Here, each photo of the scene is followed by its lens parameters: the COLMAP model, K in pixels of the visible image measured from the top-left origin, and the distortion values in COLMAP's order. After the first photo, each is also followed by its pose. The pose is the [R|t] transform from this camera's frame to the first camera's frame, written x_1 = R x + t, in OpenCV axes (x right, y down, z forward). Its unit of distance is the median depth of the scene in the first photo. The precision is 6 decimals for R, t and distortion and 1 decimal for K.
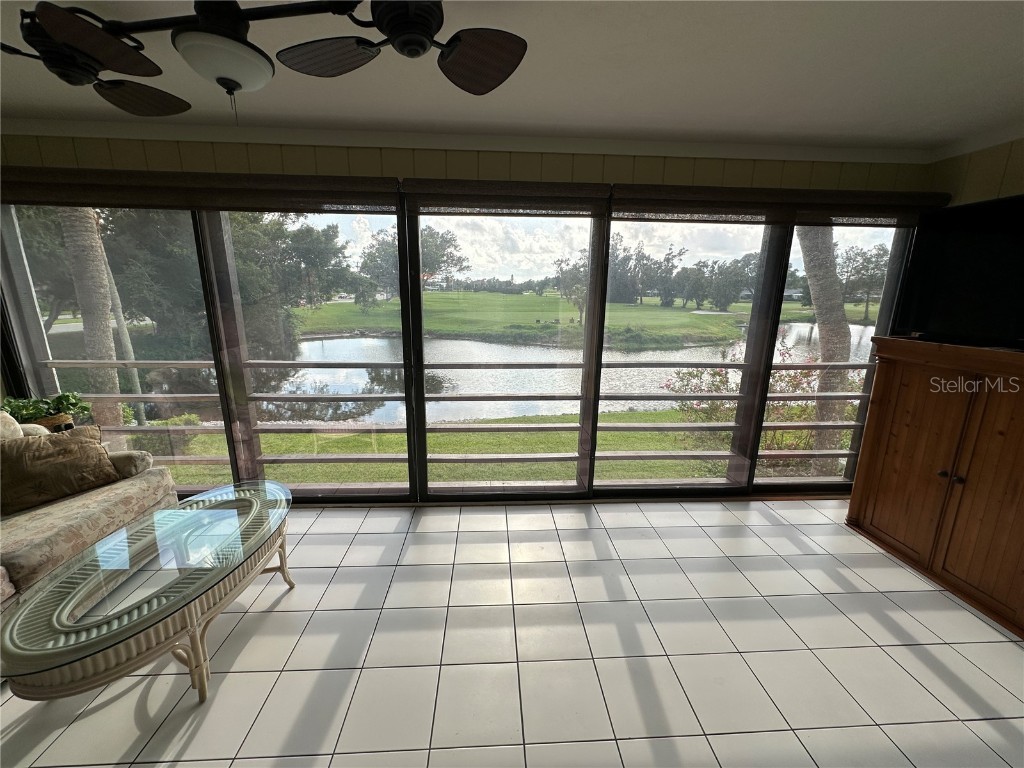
lens RADIAL K [[407.7, 0, 512.2], [0, 407.7, 384.3], [0, 0, 1]] dist [-0.004883, 0.001254]
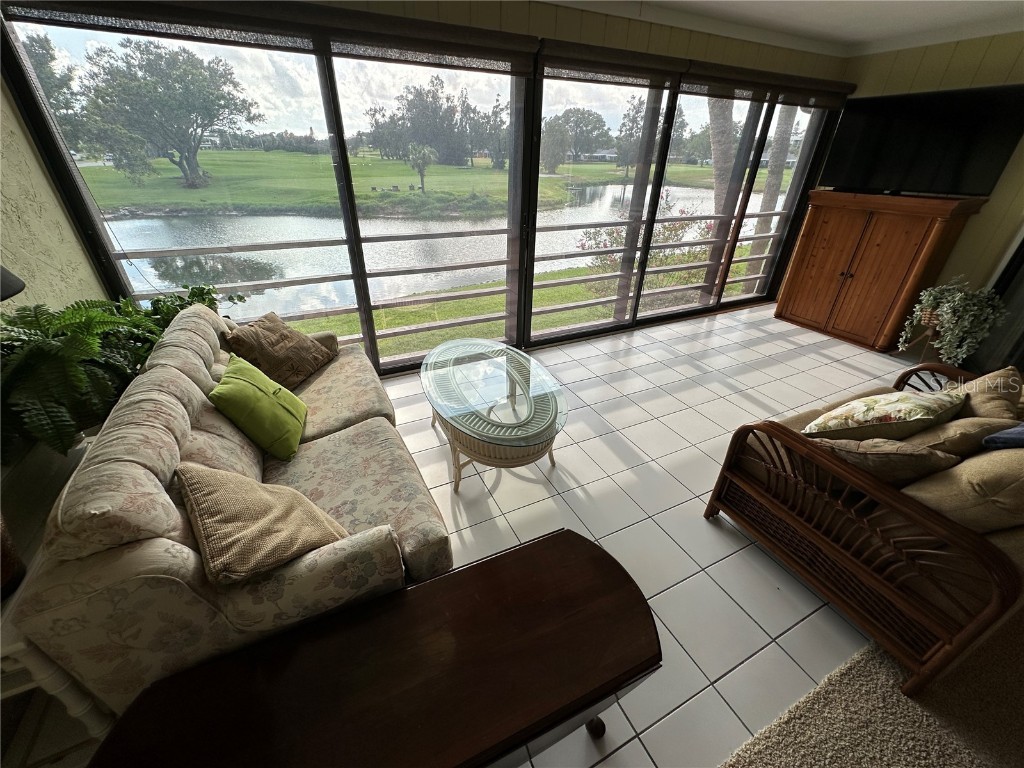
lens RADIAL K [[407.7, 0, 512.7], [0, 407.7, 382.0], [0, 0, 1]] dist [-0.004883, 0.001254]
pose [[0.920596, -0.188704, 0.341899, -0.201407], [0.082105, 0.949460, 0.302959, 0.002914], [-0.381789, -0.250831, 0.889562, -0.030188]]
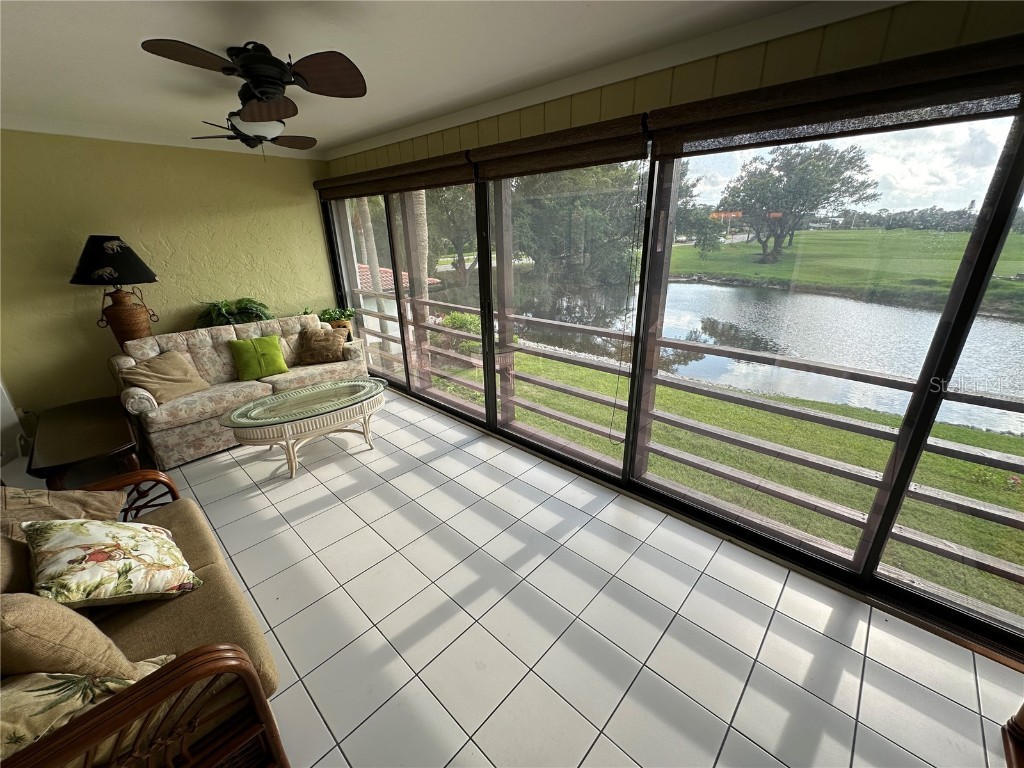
lens RADIAL K [[407.7, 0, 511.1], [0, 407.7, 386.0], [0, 0, 1]] dist [-0.004883, 0.001254]
pose [[0.691434, 0.234461, -0.683335, 0.170478], [-0.139428, 0.971397, 0.192217, -0.022151], [0.708858, -0.037629, 0.704347, 0.059000]]
